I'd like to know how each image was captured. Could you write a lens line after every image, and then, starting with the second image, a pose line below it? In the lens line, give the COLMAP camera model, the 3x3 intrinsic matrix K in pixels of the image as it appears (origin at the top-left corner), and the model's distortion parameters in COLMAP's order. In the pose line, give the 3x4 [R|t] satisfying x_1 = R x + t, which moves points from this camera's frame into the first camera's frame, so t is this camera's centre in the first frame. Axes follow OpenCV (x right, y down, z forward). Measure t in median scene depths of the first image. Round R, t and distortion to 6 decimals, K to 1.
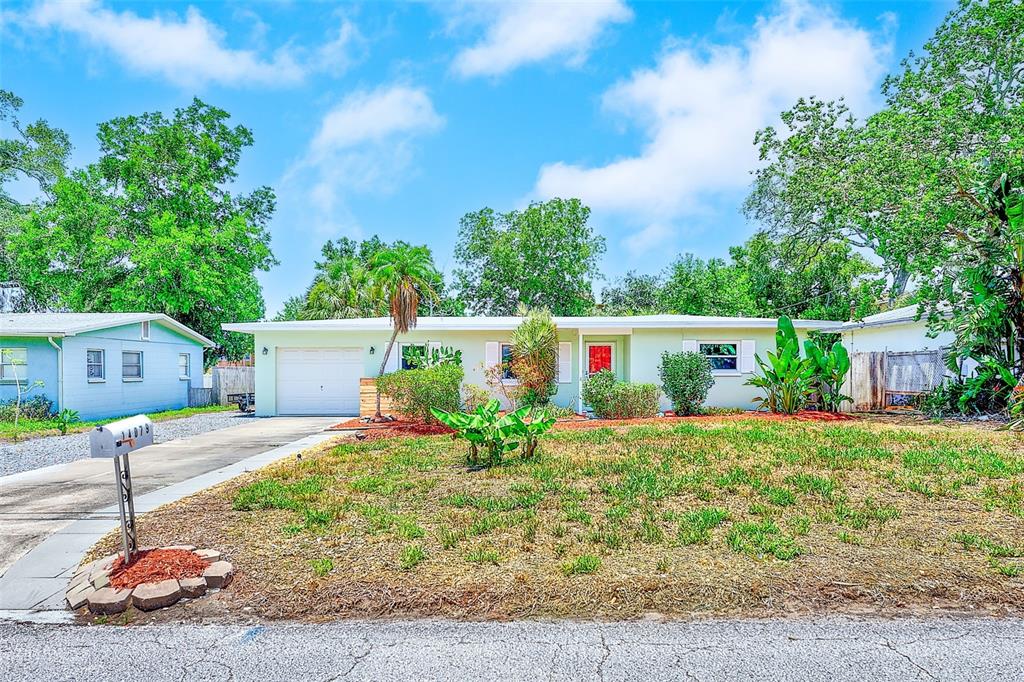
lens RADIAL K [[471.4, 0, 512.0], [0, 471.4, 341.0], [0, 0, 1]] dist [0.001458, 0.000721]
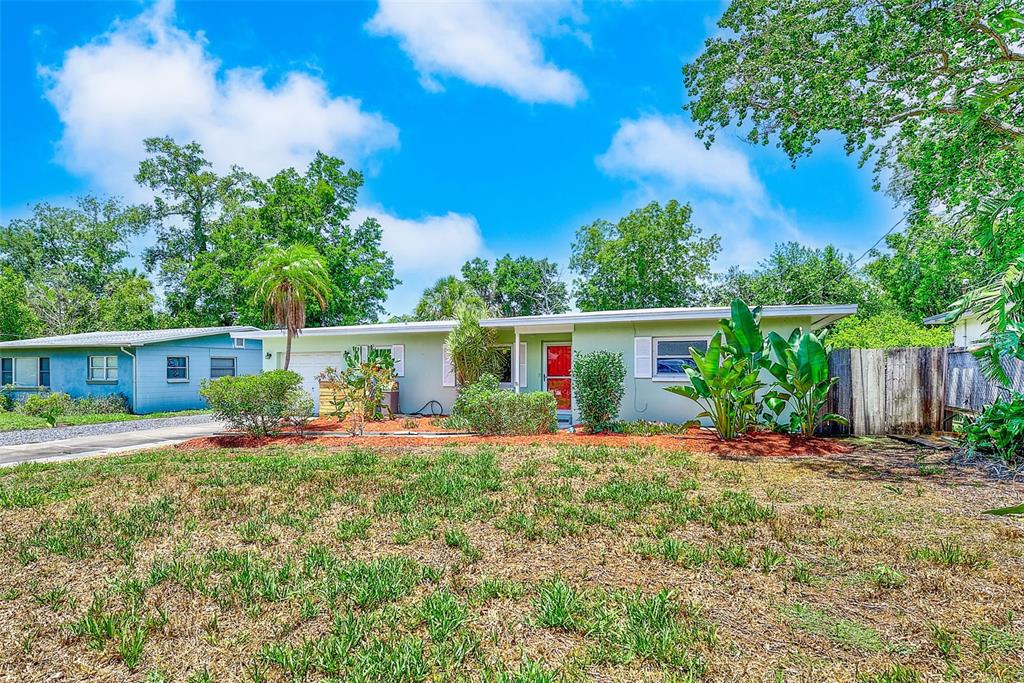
lens RADIAL K [[427.7, 0, 511.7], [0, 427.7, 338.8], [0, 0, 1]] dist [-0.001138, 0.001436]
pose [[0.953771, -0.022208, -0.299712, 0.317136], [0.017288, 0.999669, -0.019058, 0.009917], [0.300036, 0.012996, 0.953839, 0.195436]]
